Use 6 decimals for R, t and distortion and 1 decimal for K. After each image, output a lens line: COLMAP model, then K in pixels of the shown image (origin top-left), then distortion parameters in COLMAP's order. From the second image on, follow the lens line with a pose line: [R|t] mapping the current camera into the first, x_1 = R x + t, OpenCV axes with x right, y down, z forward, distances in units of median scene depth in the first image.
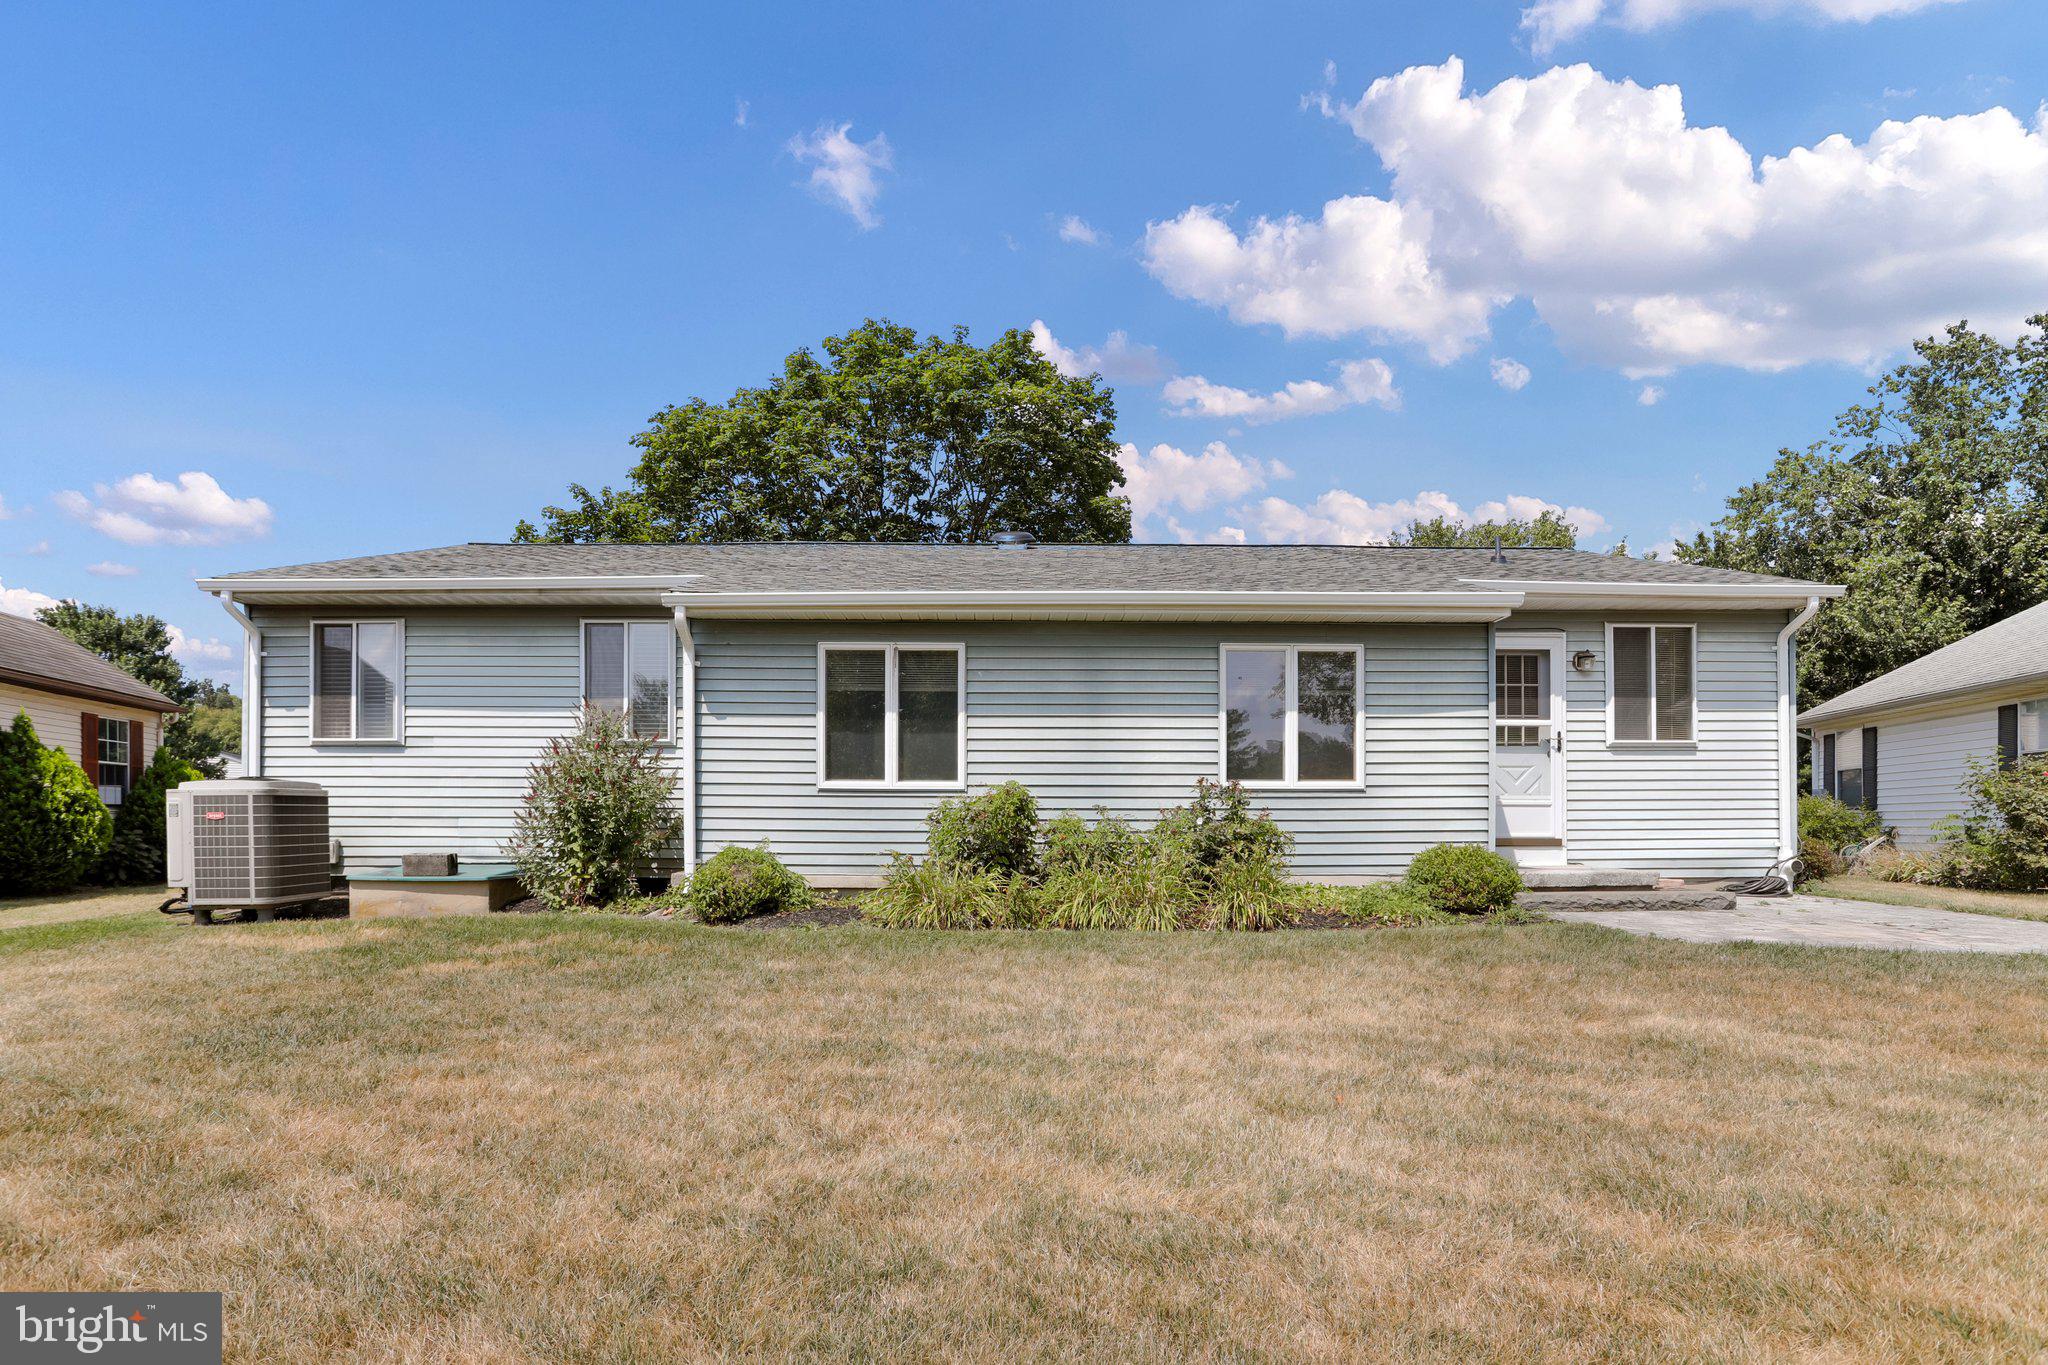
lens RADIAL K [[1180.5, 0, 1024.0], [0, 1180.5, 682.5], [0, 0, 1]] dist [-0.155103, 0.206643]
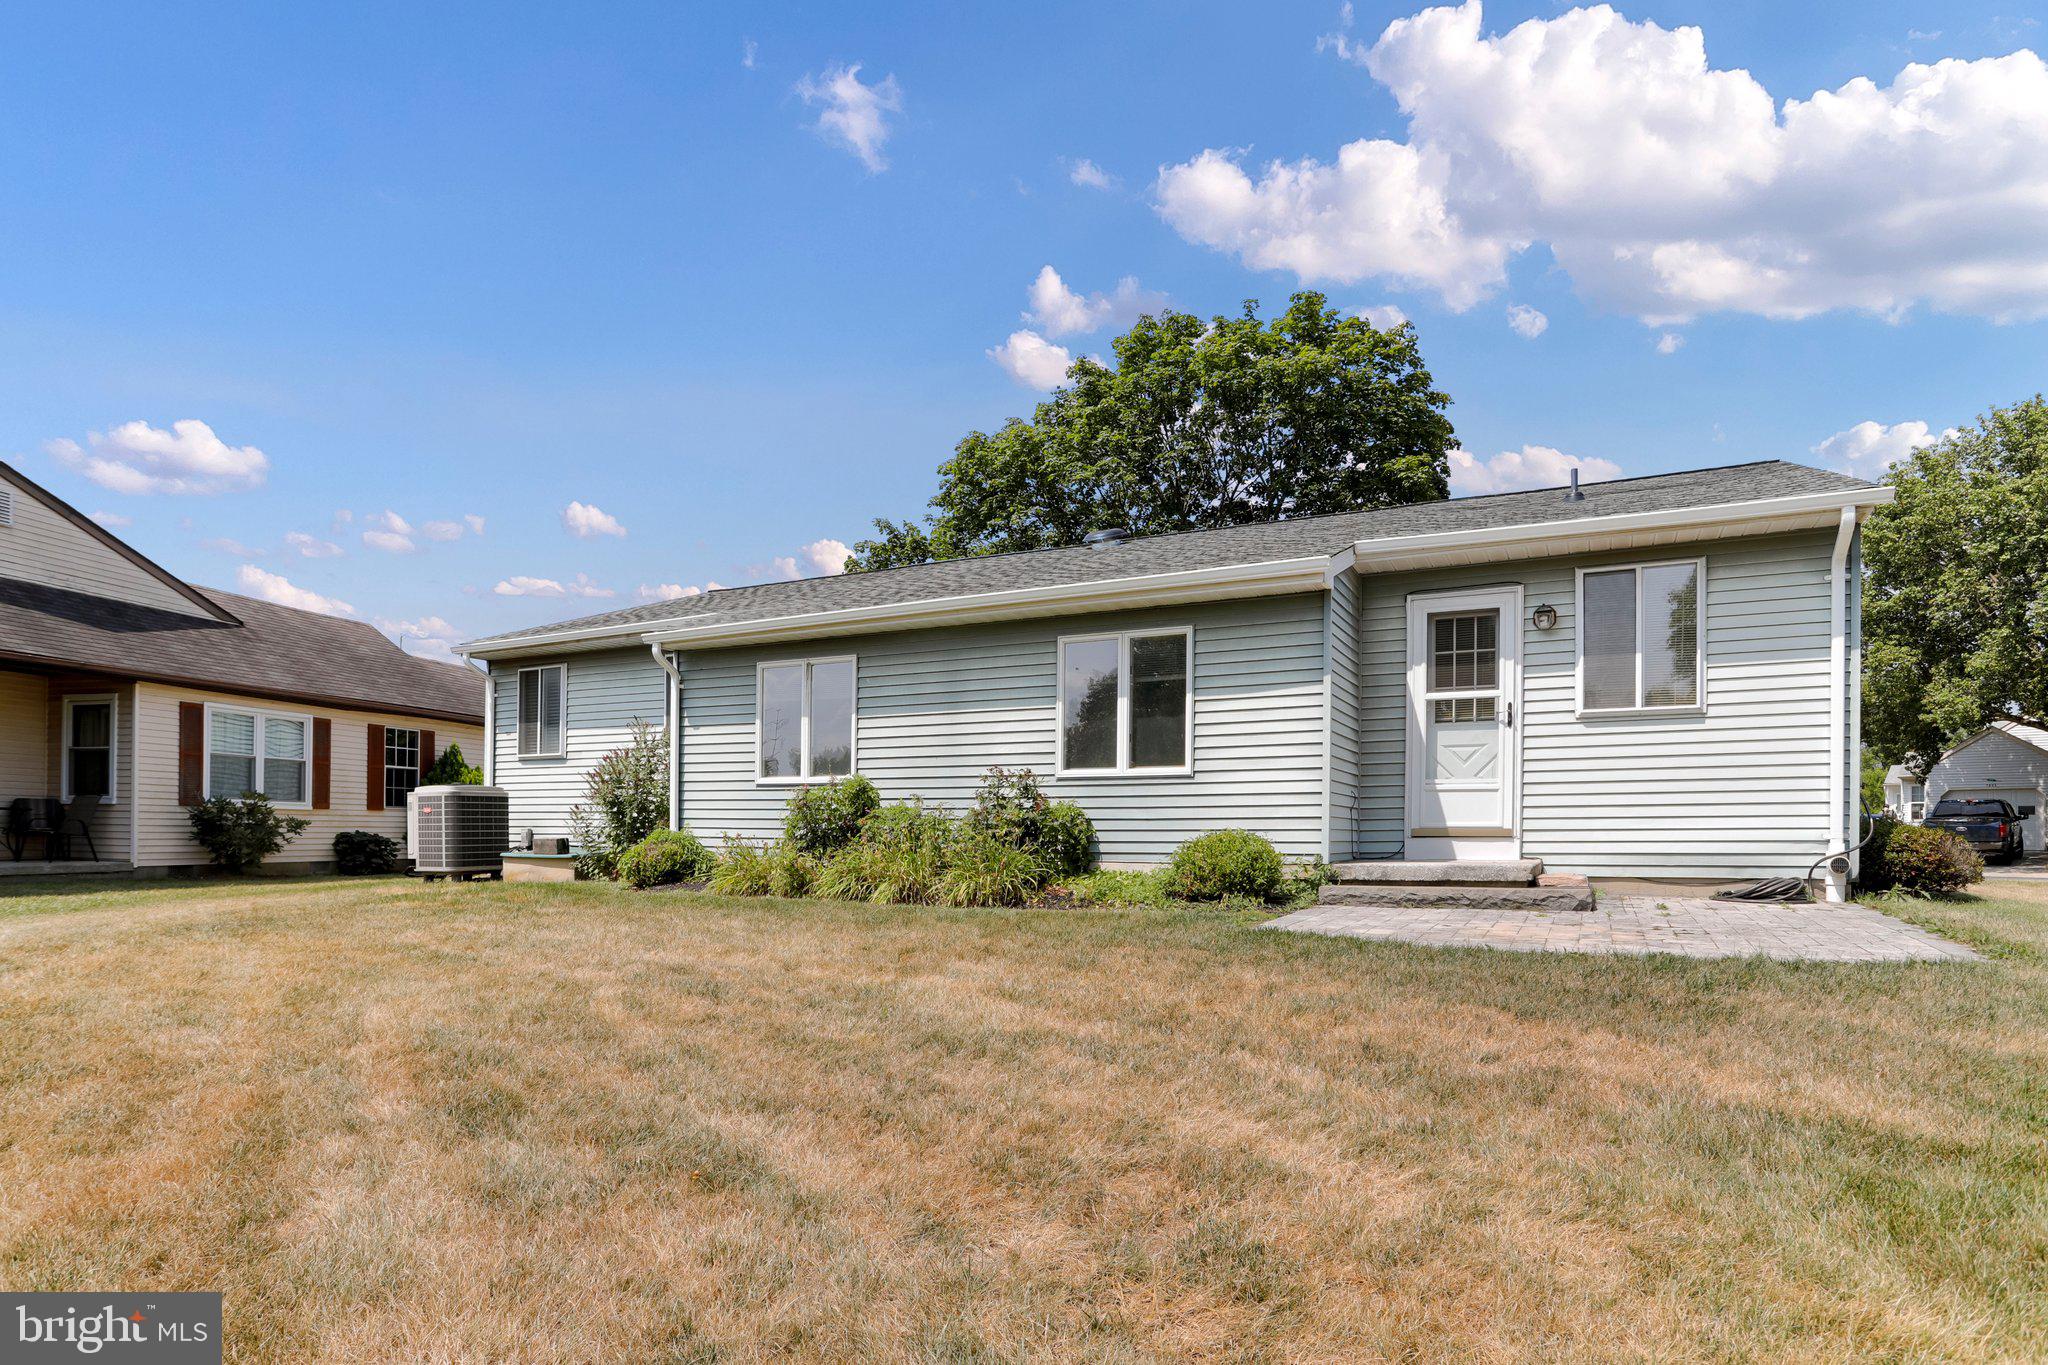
lens RADIAL K [[1126.9, 0, 1024.5], [0, 1126.9, 829.0], [0, 0, 1]] dist [-0.020713, 0.000144]
pose [[0.882782, 0.001098, -0.469782, 0.536400], [0.065436, 0.989962, 0.125276, 0.007153], [0.465204, -0.141332, 0.873848, 0.083846]]
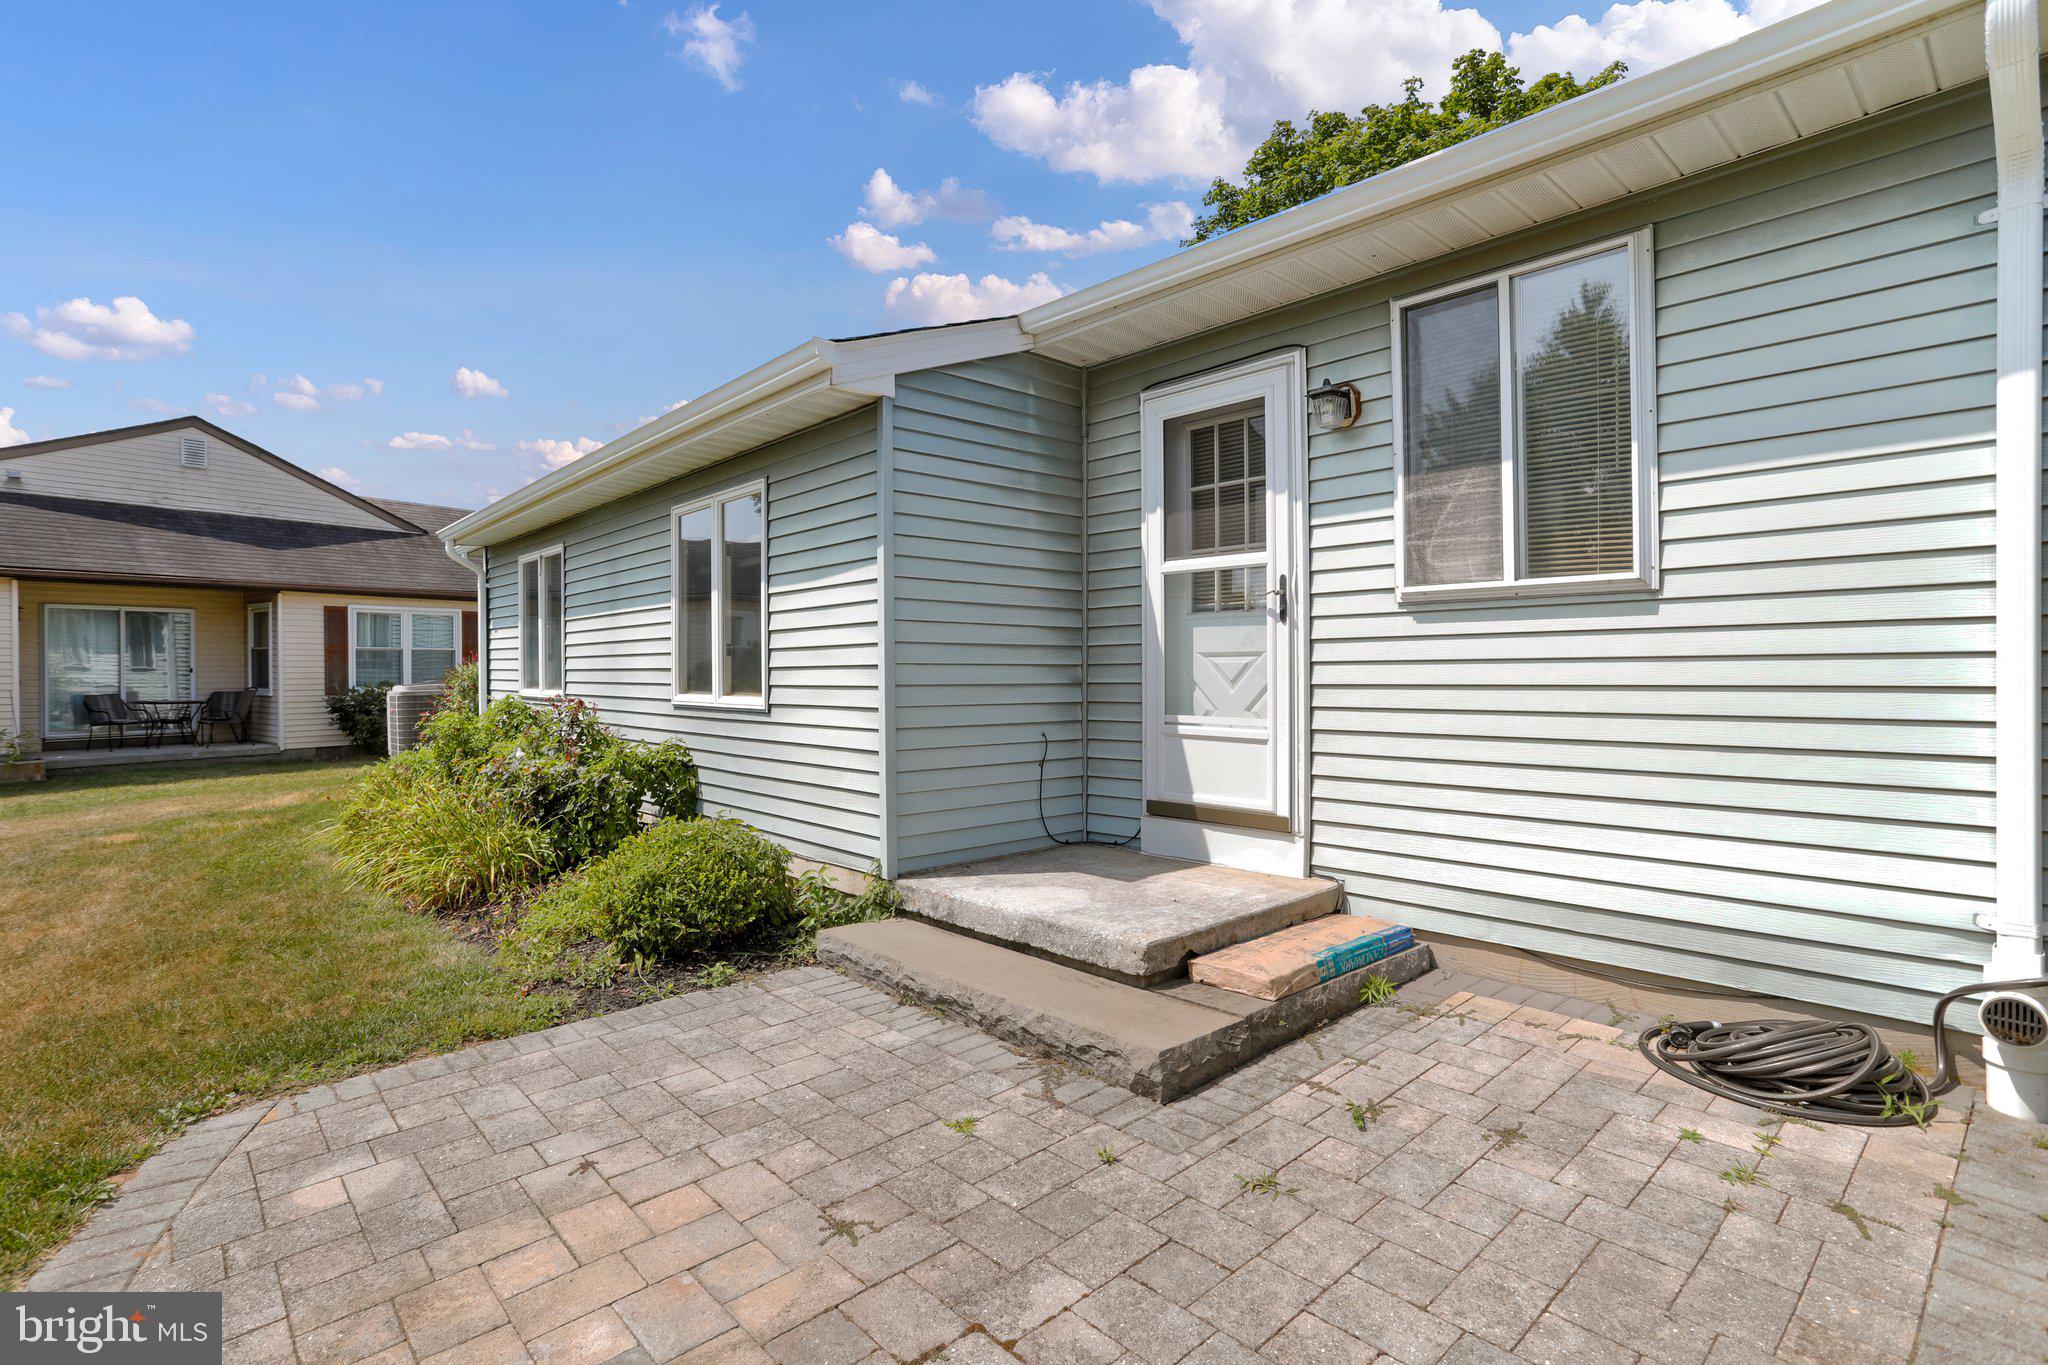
lens RADIAL K [[989.0, 0, 1017.8], [0, 989.0, 660.1], [0, 0, 1]] dist [-0.060515, 0.031712]
pose [[0.646691, -0.009793, -0.762689, 0.687376], [0.115676, 0.989611, 0.085376, 0.030247], [0.753929, -0.143437, 0.641106, 0.669255]]
